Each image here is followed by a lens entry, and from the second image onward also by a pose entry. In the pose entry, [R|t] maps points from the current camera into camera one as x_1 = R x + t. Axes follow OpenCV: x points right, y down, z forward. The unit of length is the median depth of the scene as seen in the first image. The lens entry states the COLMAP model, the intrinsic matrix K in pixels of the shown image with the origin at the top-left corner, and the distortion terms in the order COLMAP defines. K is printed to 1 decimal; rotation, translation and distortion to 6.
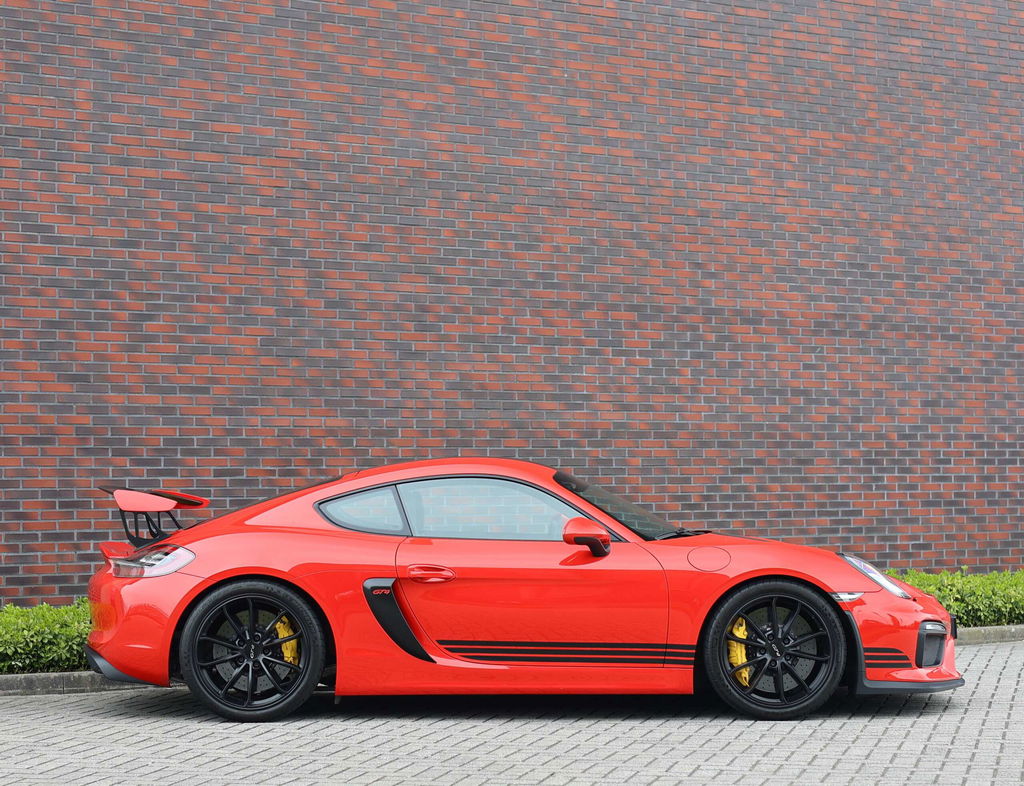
lens RADIAL K [[2091.1, 0, 519.6], [0, 2091.1, 396.4], [0, 0, 1]] dist [0.074126, 0.000000]
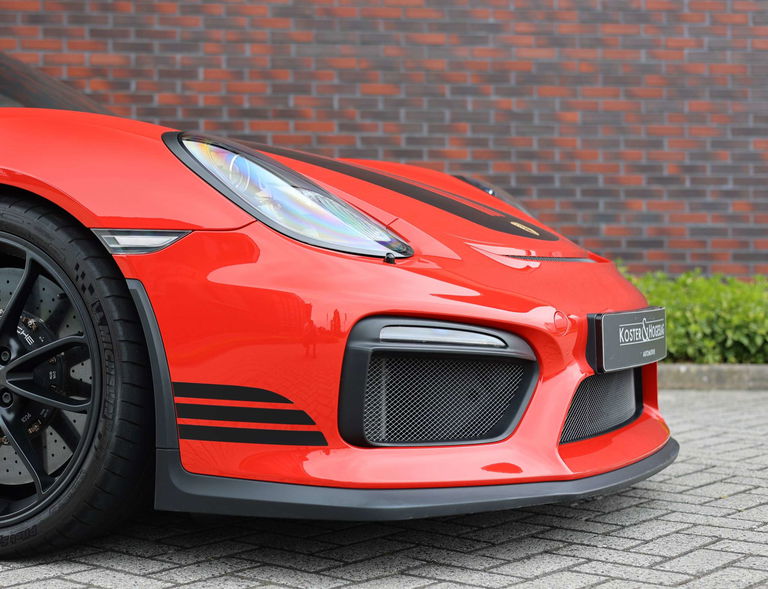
lens RADIAL K [[1385.5, 0, 374.0], [0, 1385.5, 251.9], [0, 0, 1]] dist [0.037384, 0.000000]
pose [[0.900460, 0.007912, -0.434867, 0.202785], [0.008807, 0.999298, 0.036418, 0.059871], [0.434850, -0.036623, 0.899758, 0.539453]]
